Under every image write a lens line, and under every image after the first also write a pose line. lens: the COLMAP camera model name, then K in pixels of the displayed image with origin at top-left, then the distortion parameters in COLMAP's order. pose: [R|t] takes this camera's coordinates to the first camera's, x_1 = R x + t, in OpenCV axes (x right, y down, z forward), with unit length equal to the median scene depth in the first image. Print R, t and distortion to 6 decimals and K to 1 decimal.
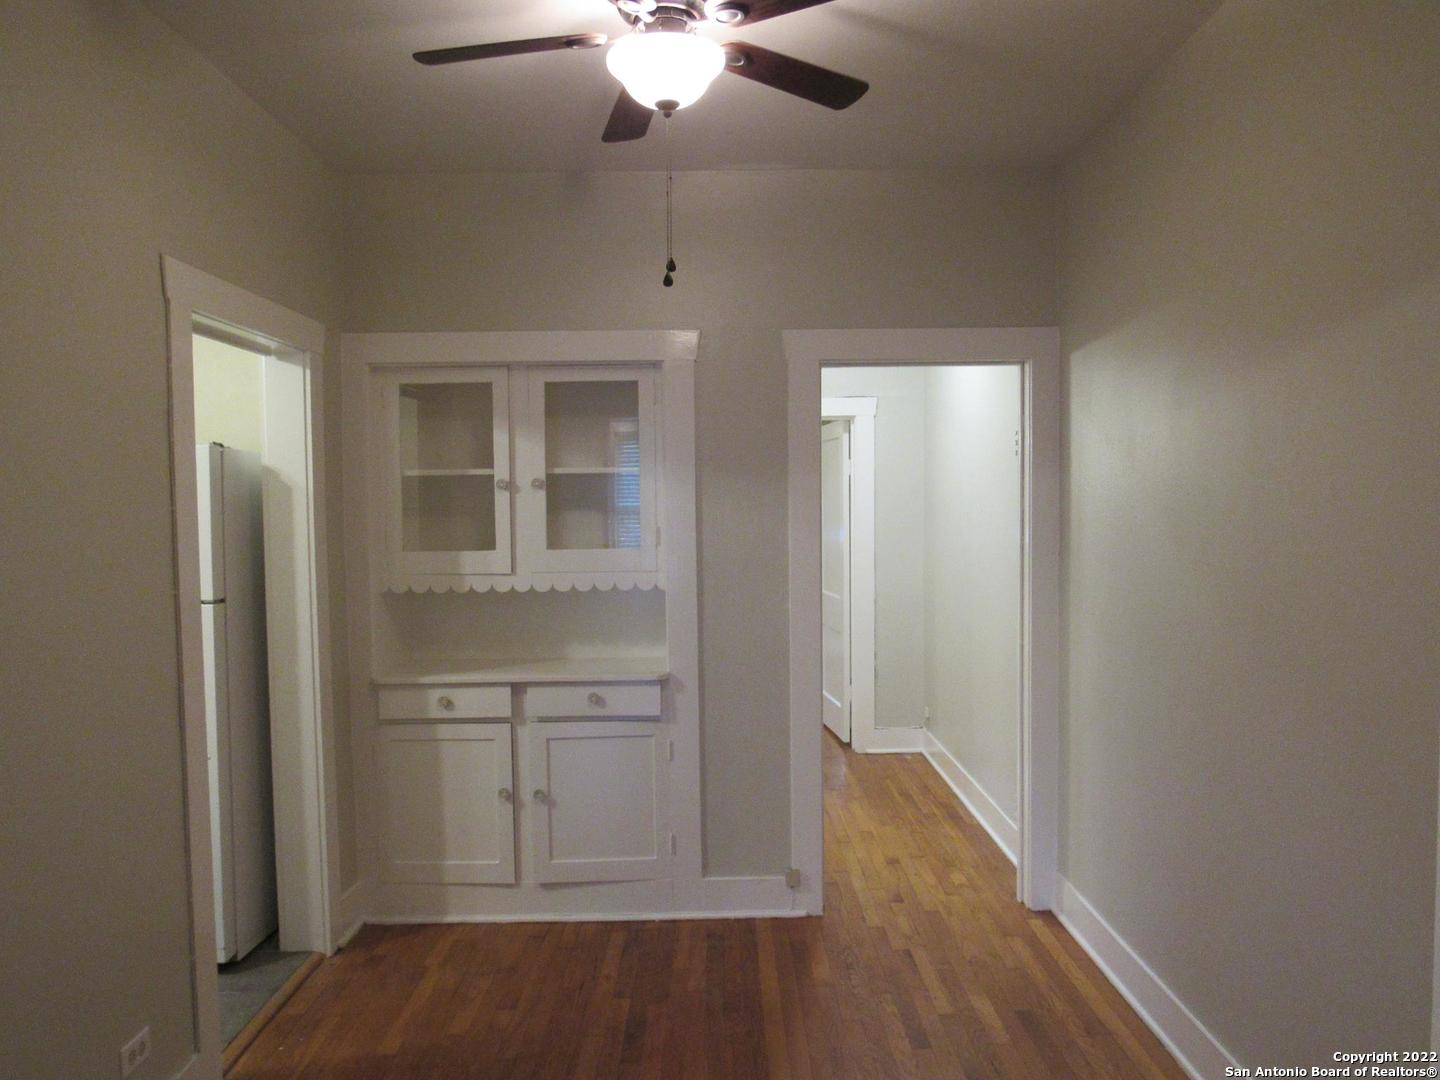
lens RADIAL K [[1031.4, 0, 717.2], [0, 1031.4, 533.1], [0, 0, 1]] dist [-0.028117, 0.010799]
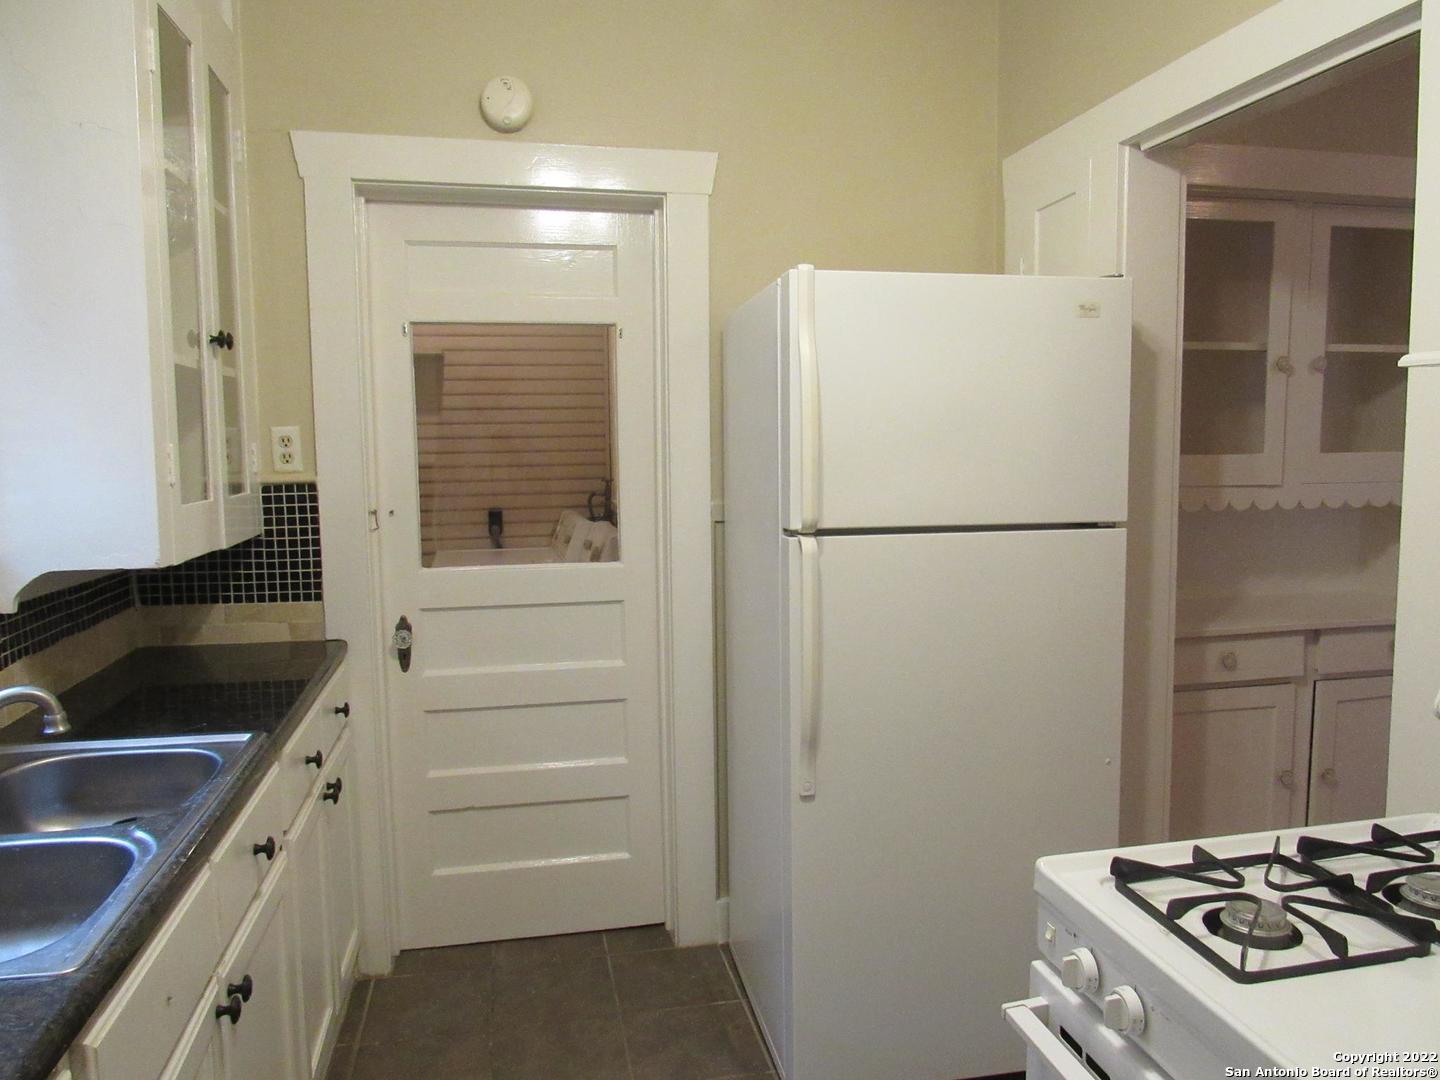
lens RADIAL K [[1031.4, 0, 723.7], [0, 1031.4, 546.4], [0, 0, 1]] dist [-0.028117, 0.010799]
pose [[0.975895, -0.019175, 0.217397, -0.758488], [0.003000, 0.997217, 0.074490, 0.027200], [-0.218221, -0.072042, 0.973237, 0.364505]]
